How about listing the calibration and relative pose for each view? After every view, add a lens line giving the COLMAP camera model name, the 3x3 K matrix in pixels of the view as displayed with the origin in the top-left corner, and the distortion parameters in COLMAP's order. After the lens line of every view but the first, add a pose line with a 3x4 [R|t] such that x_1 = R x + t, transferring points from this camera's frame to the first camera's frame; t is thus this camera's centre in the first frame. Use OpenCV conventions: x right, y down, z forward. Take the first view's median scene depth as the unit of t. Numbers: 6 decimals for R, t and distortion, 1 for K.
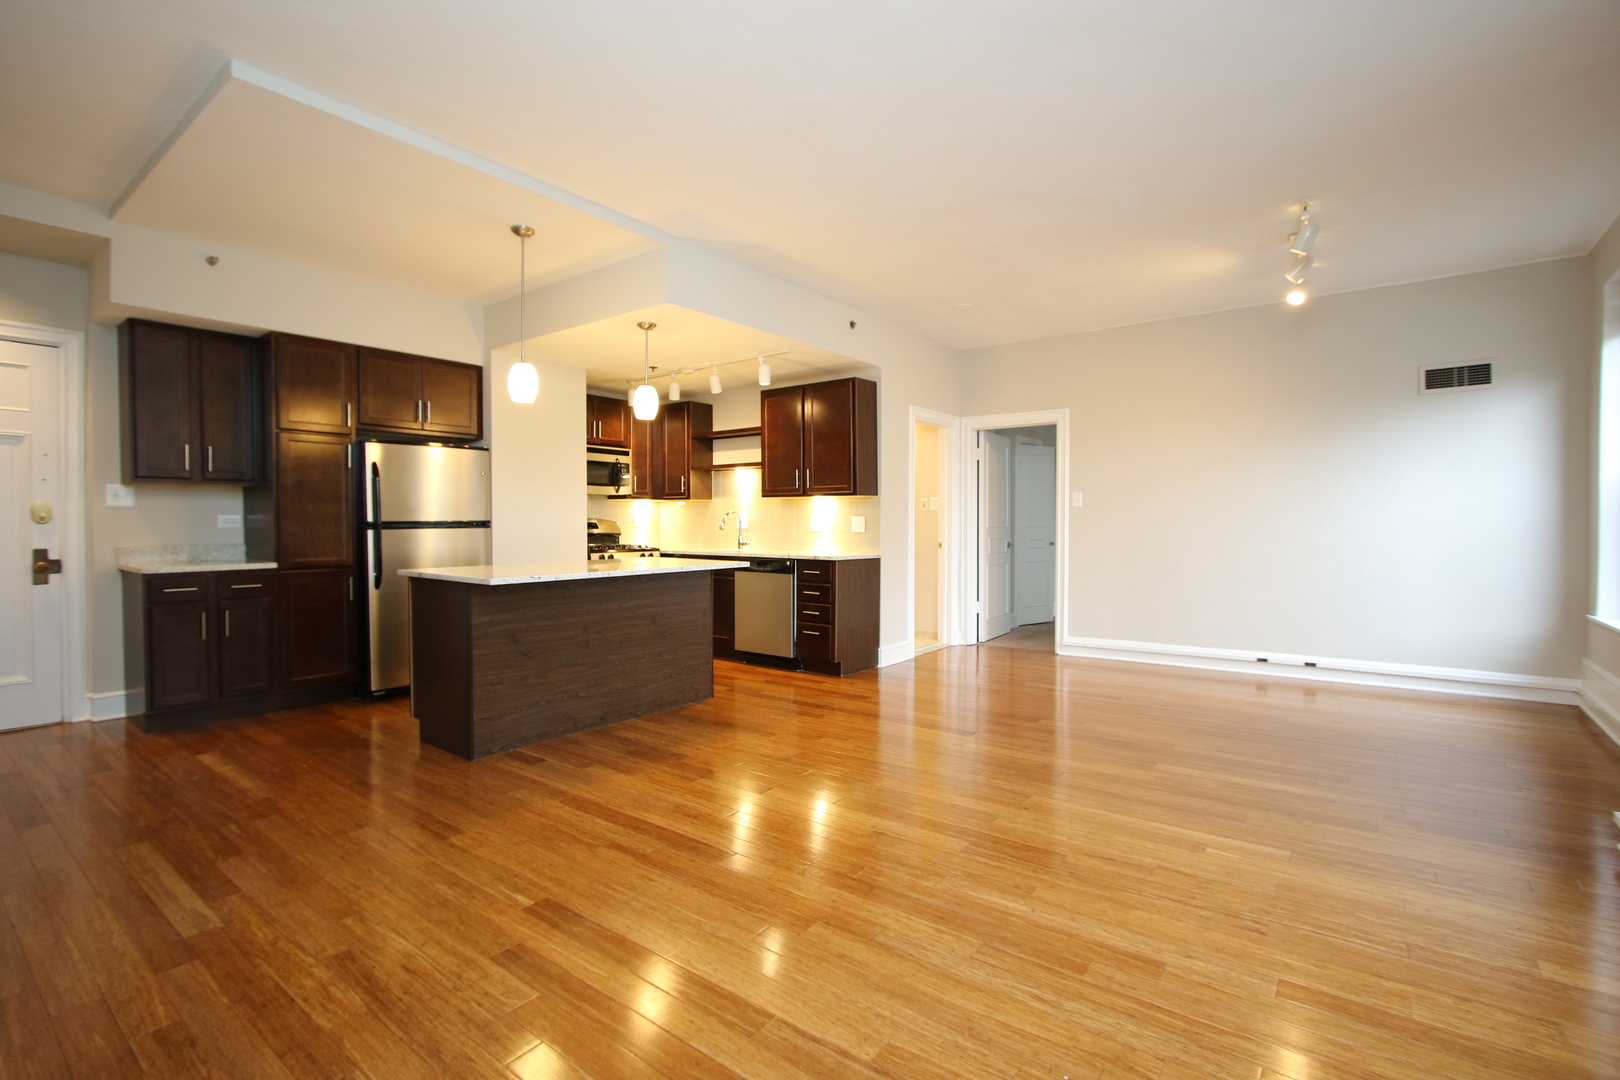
lens RADIAL K [[742.2, 0, 802.2], [0, 742.2, 539.6], [0, 0, 1]] dist [-0.017608, 0.000465]
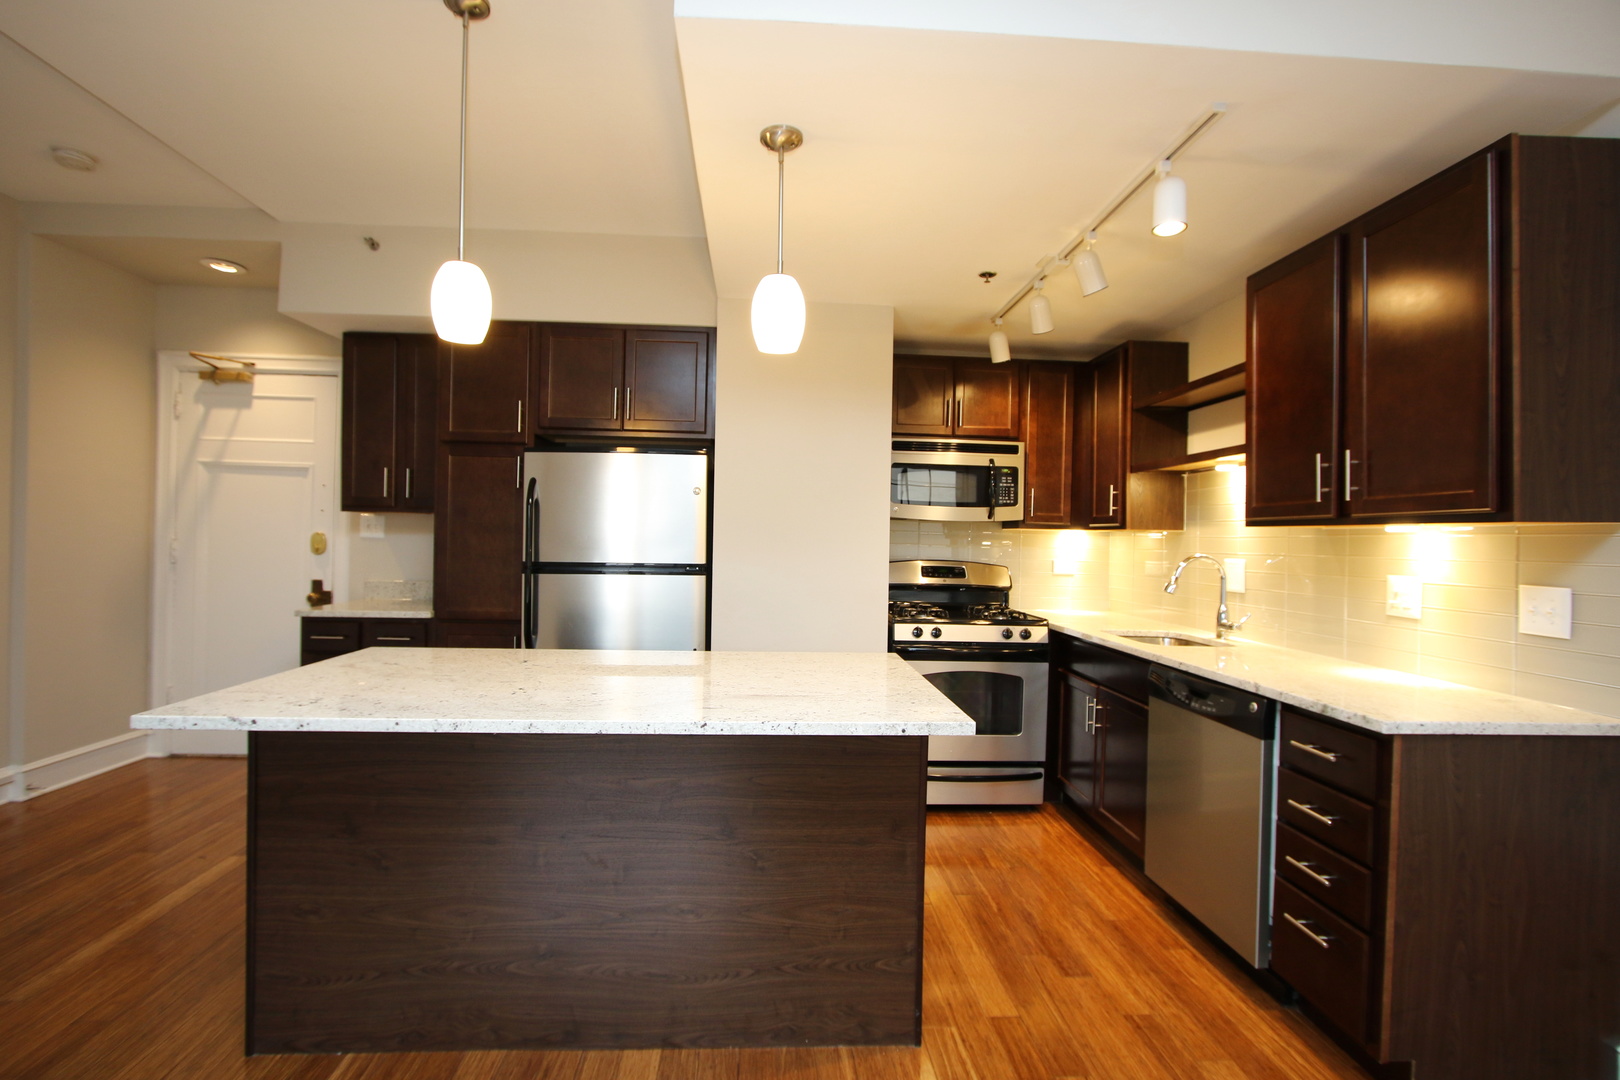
lens RADIAL K [[742.2, 0, 802.2], [0, 742.2, 539.6], [0, 0, 1]] dist [-0.017608, 0.000465]
pose [[0.658982, 0.013951, -0.752030, 0.125742], [-0.038215, 0.999158, -0.014951, -0.043635], [0.751188, 0.038592, 0.658960, 0.691089]]
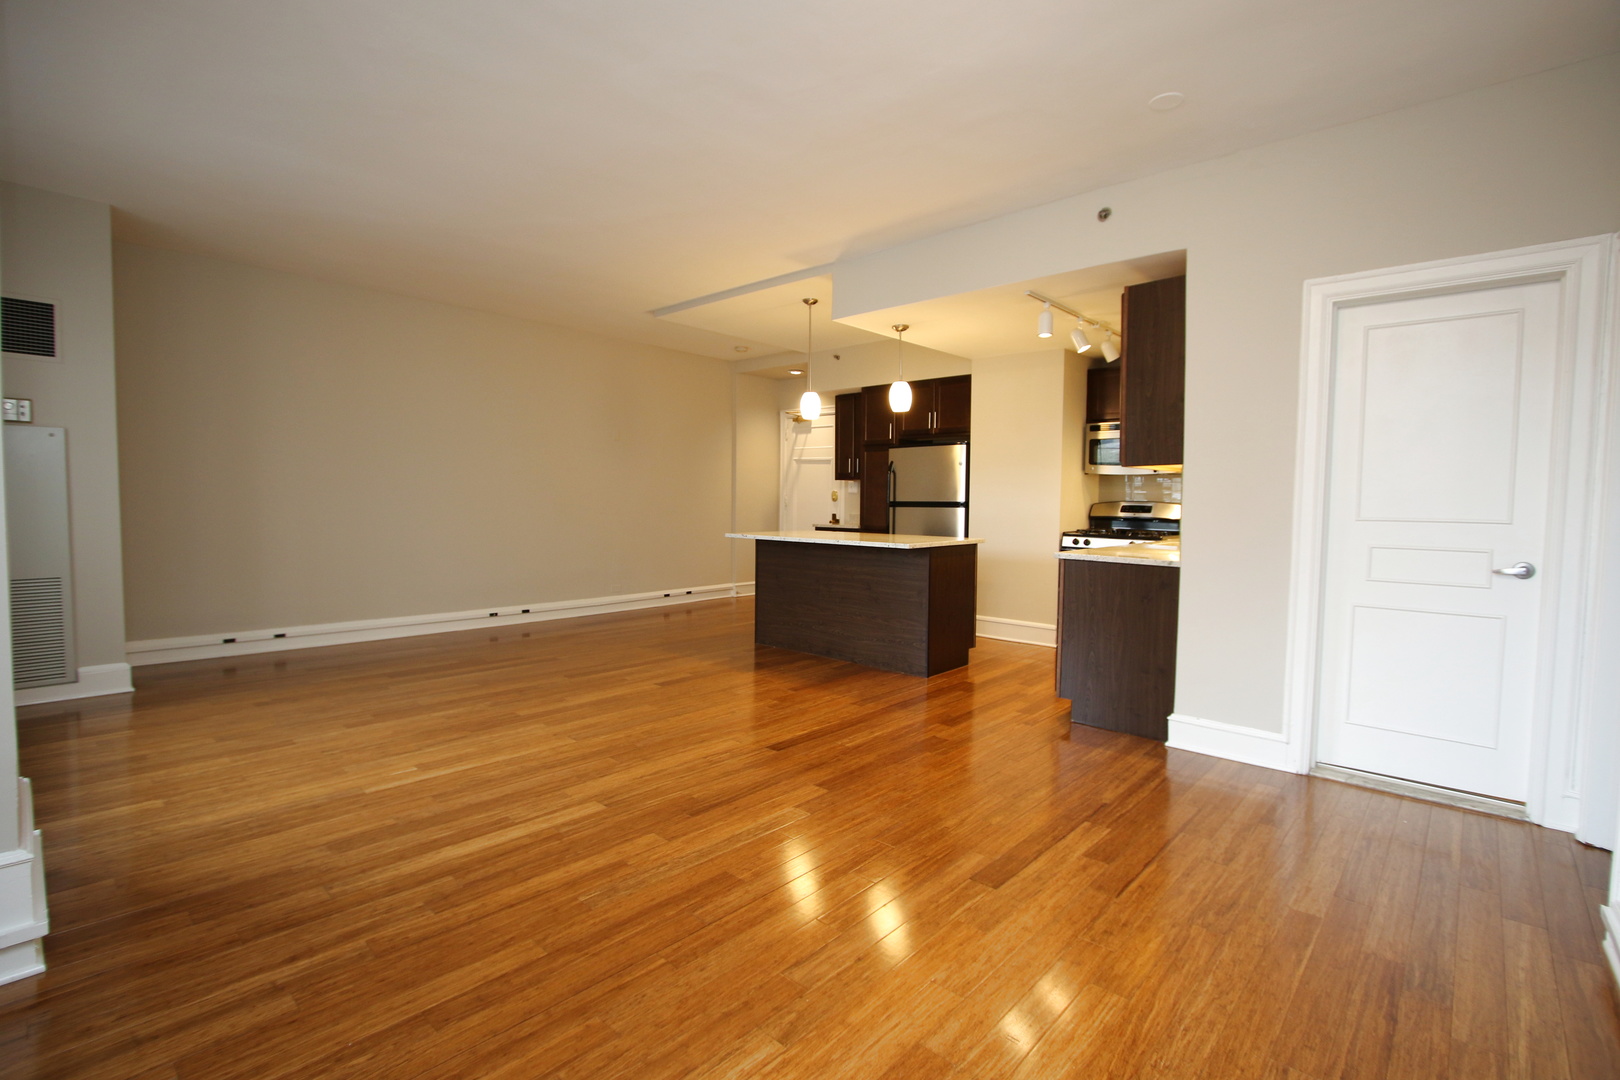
lens RADIAL K [[742.2, 0, 802.2], [0, 742.2, 539.6], [0, 0, 1]] dist [-0.017608, 0.000465]
pose [[-0.088057, 0.055734, -0.994555, 0.890246], [-0.034615, 0.997659, 0.058972, -0.028447], [0.995514, 0.039620, -0.085922, 0.909166]]
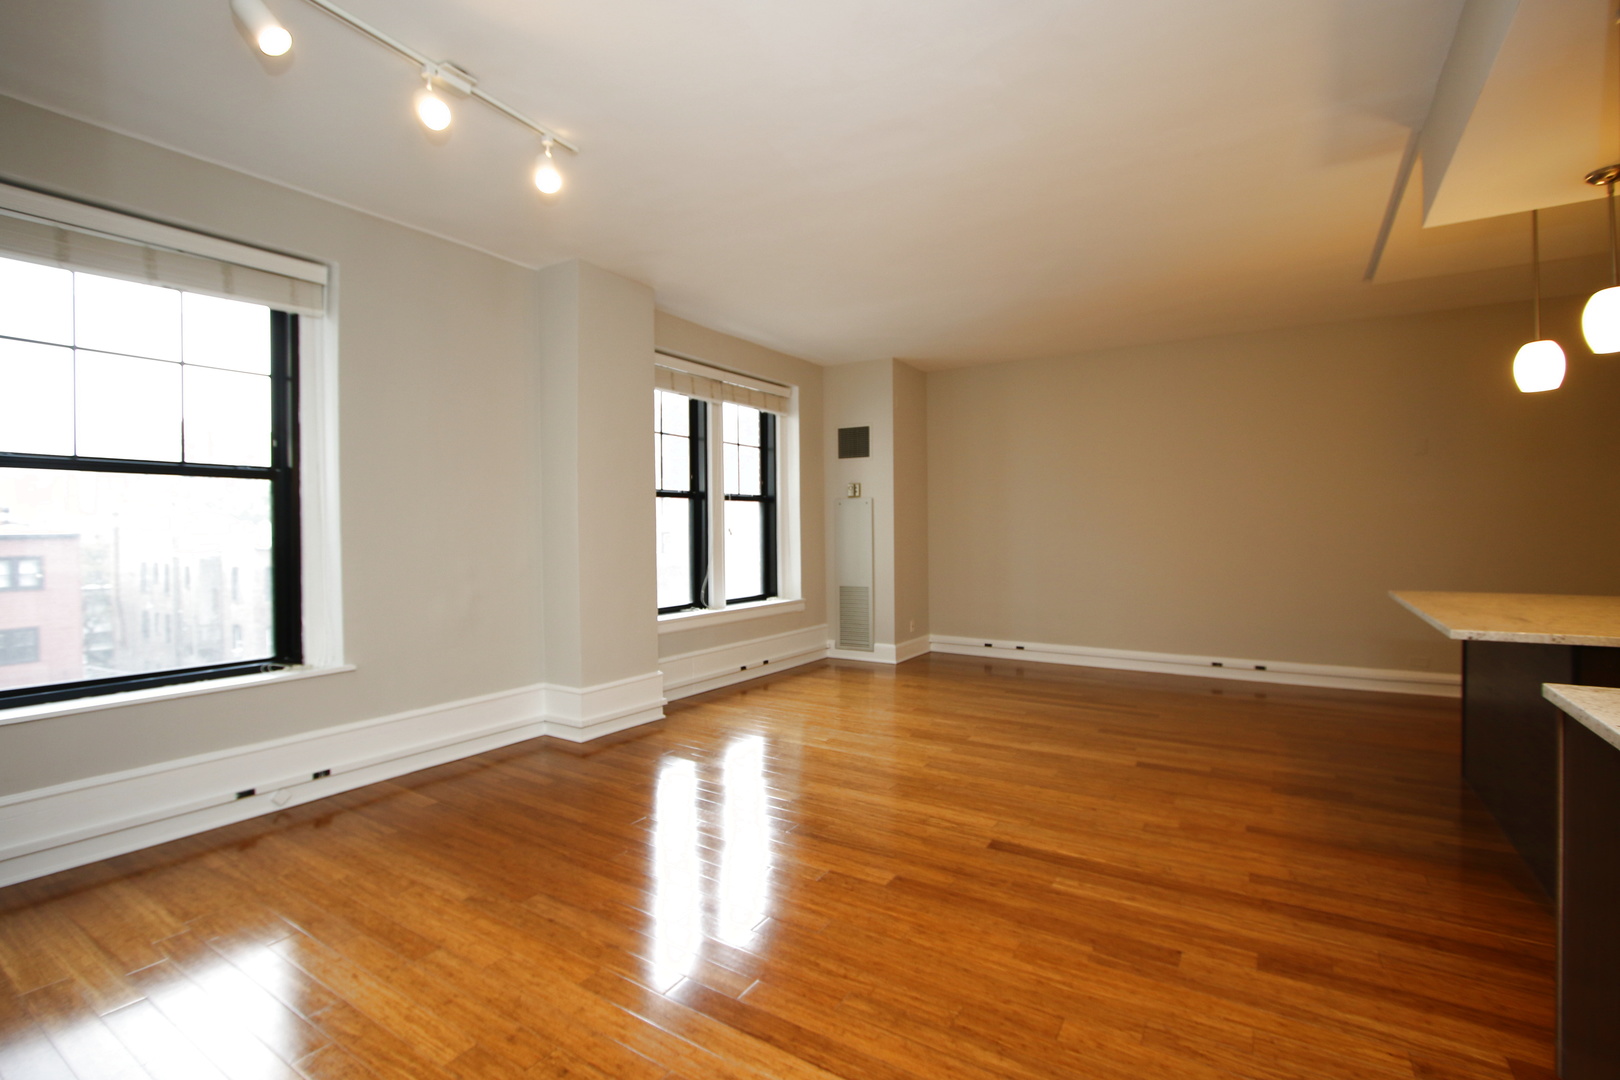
lens RADIAL K [[742.2, 0, 802.2], [0, 742.2, 539.6], [0, 0, 1]] dist [-0.017608, 0.000465]
pose [[-0.996648, 0.012619, -0.080835, 0.386465], [0.009823, 0.999343, 0.034885, -0.049332], [0.081222, 0.033974, -0.996117, 1.397654]]
